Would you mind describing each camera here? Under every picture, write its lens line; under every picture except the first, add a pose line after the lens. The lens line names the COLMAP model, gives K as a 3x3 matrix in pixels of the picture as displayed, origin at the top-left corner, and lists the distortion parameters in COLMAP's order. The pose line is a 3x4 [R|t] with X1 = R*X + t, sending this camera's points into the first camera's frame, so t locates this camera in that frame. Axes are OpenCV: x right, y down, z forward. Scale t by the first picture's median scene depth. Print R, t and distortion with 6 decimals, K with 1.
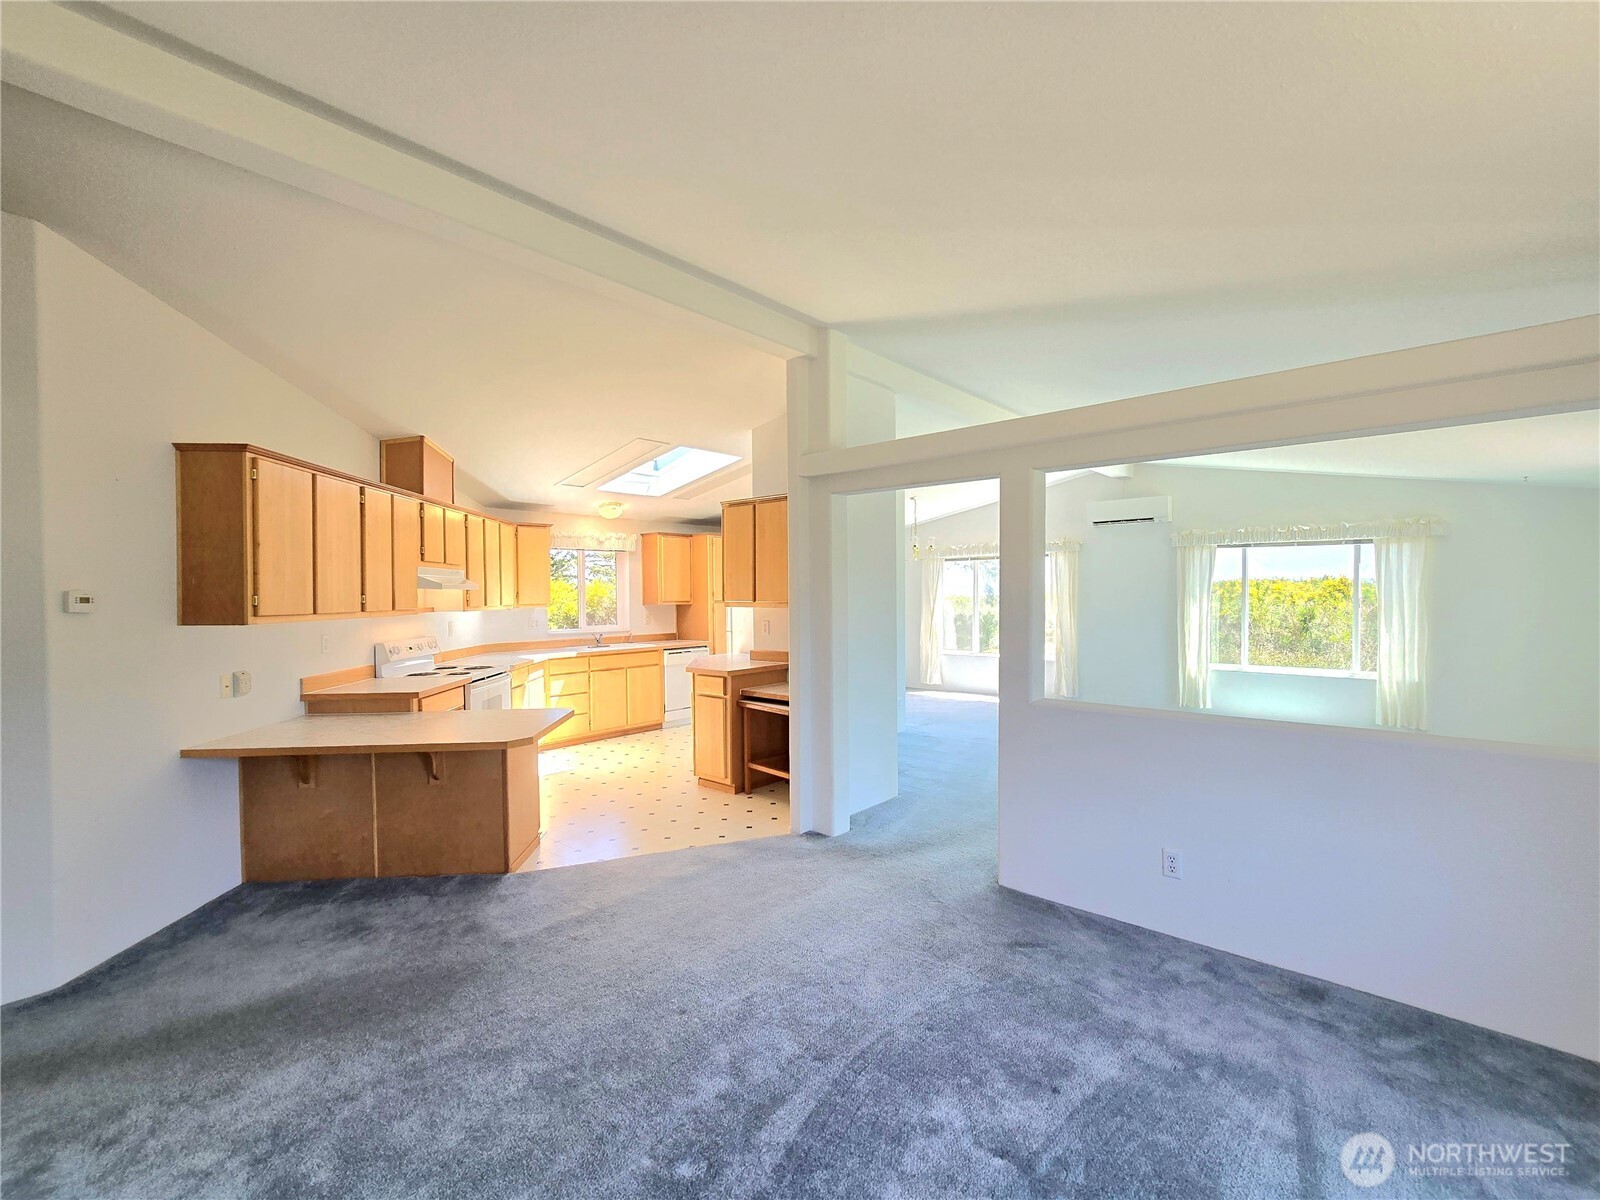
lens RADIAL K [[688.9, 0, 800.0], [0, 688.9, 600.0], [0, 0, 1]] dist [0.000374, 0.000085]
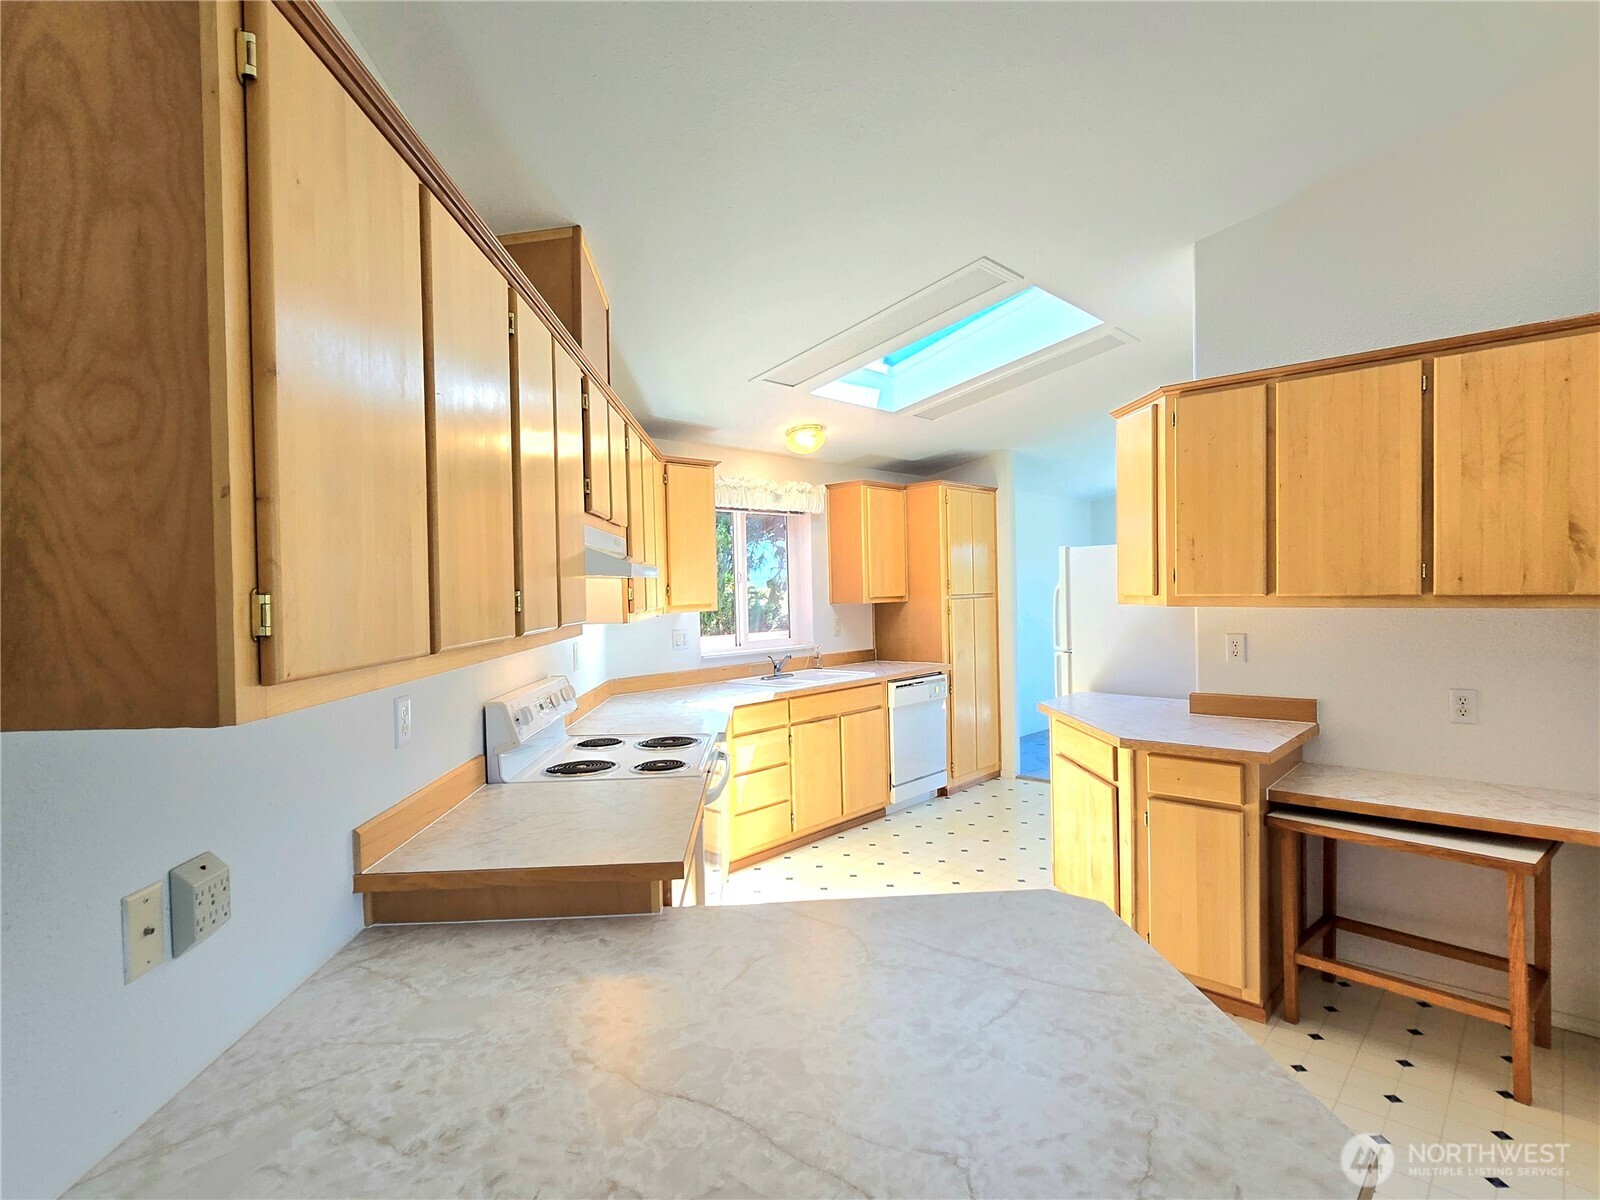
lens RADIAL K [[812.2, 0, 800.0], [0, 812.2, 600.0], [0, 0, 1]] dist [-0.000216, -0.000199]
pose [[0.999831, -0.012899, -0.013121, -0.299565], [0.012993, 0.999890, 0.007116, -0.001962], [0.013027, -0.007285, 0.999889, 0.360351]]
